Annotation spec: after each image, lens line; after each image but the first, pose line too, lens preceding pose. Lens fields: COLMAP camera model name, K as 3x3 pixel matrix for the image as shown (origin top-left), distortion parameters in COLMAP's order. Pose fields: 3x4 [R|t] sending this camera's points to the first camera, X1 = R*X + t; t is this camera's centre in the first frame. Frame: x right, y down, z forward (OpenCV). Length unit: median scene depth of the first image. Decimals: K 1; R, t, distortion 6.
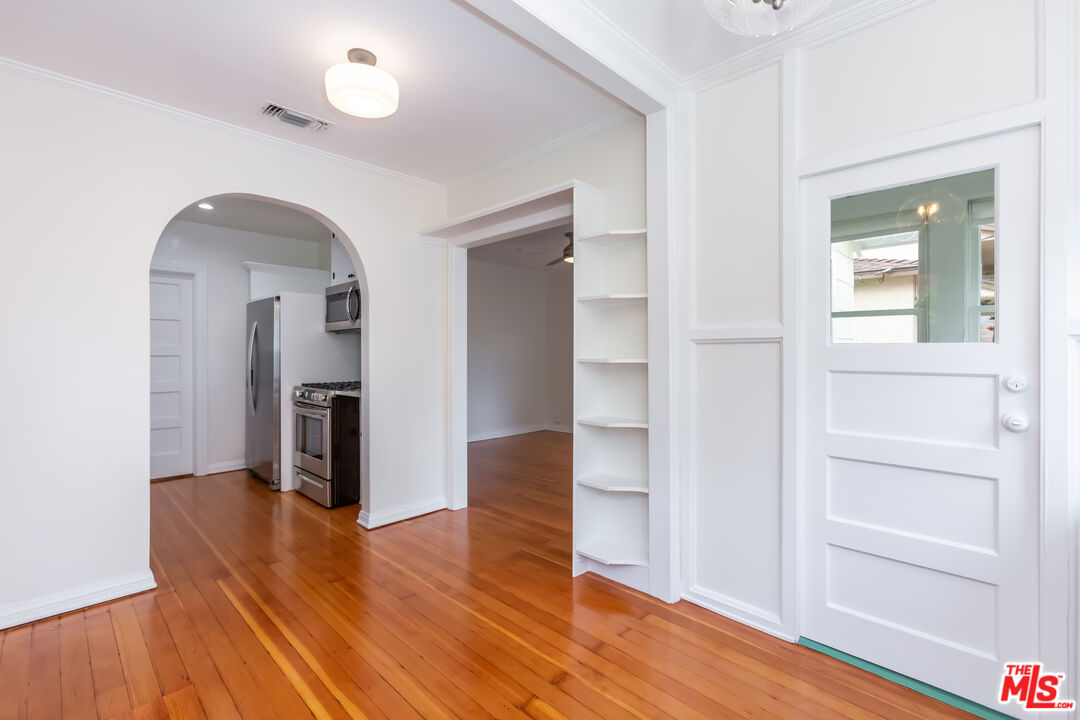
lens RADIAL K [[482.2, 0, 546.1], [0, 482.2, 355.8], [0, 0, 1]] dist [-0.019486, 0.011822]
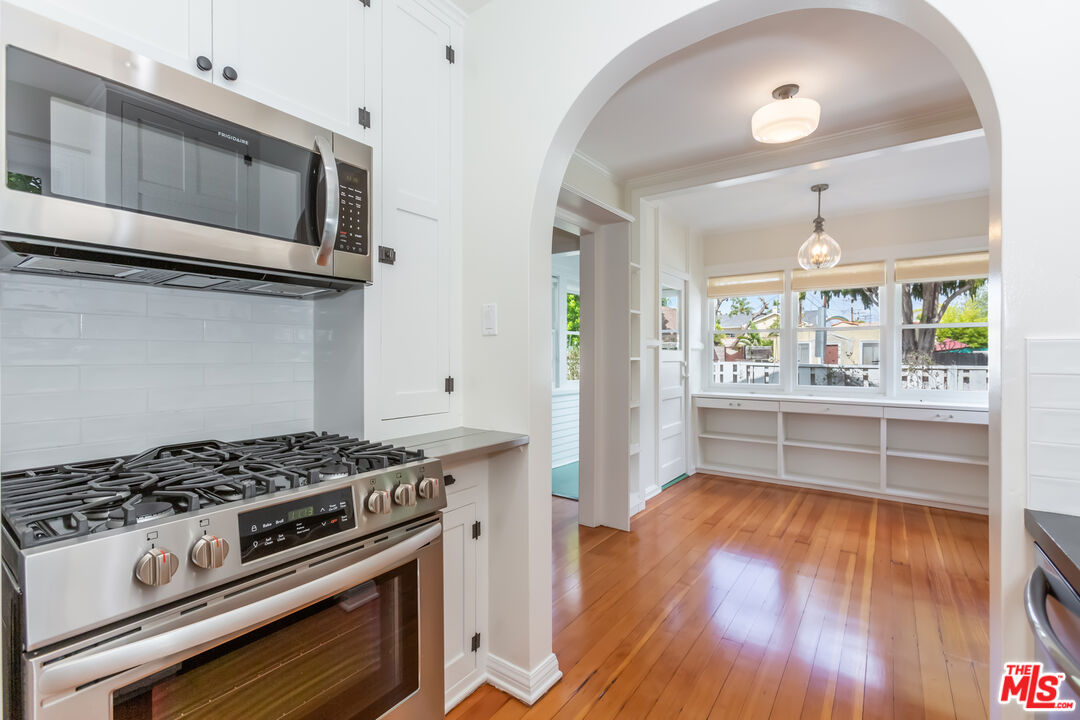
lens RADIAL K [[482.2, 0, 546.1], [0, 482.2, 355.8], [0, 0, 1]] dist [-0.019486, 0.011822]
pose [[-0.150728, -0.003584, 0.988569, -0.710779], [0.002776, 0.999988, 0.004049, -0.002731], [-0.988571, 0.003355, -0.150716, 0.864147]]
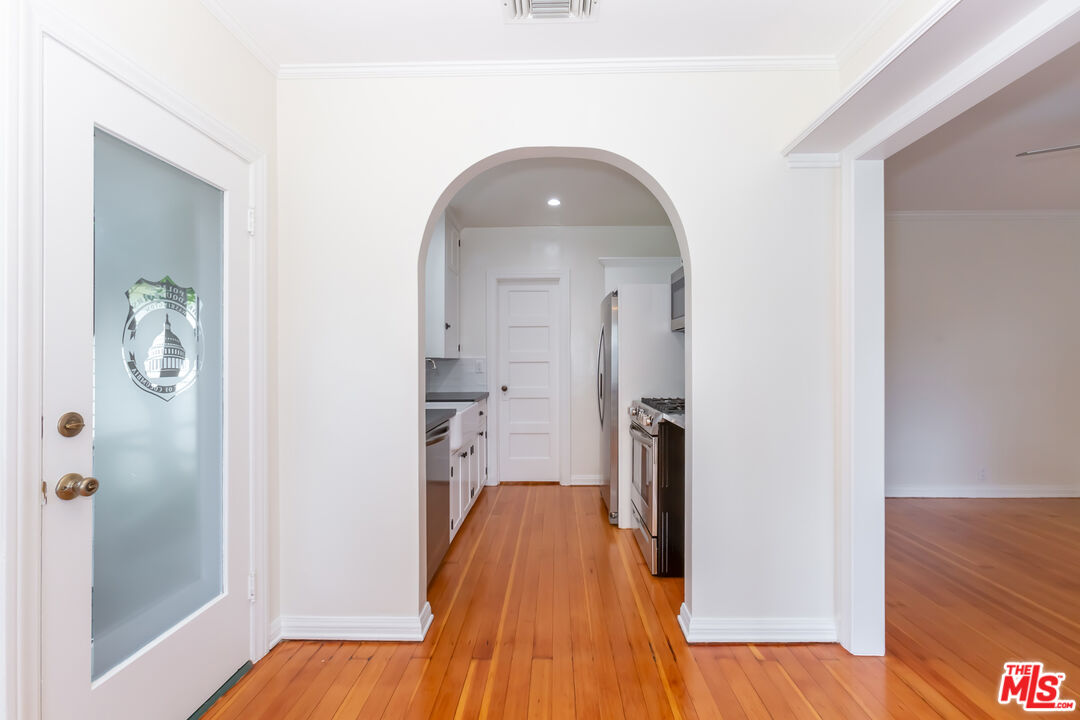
lens RADIAL K [[488.9, 0, 545.1], [0, 488.9, 361.1], [0, 0, 1]] dist [-0.000037, 0.000207]
pose [[0.679678, 0.001369, -0.733509, -0.022758], [0.000952, 0.999996, 0.002748, -0.005606], [0.733510, -0.002566, 0.679674, 0.338129]]
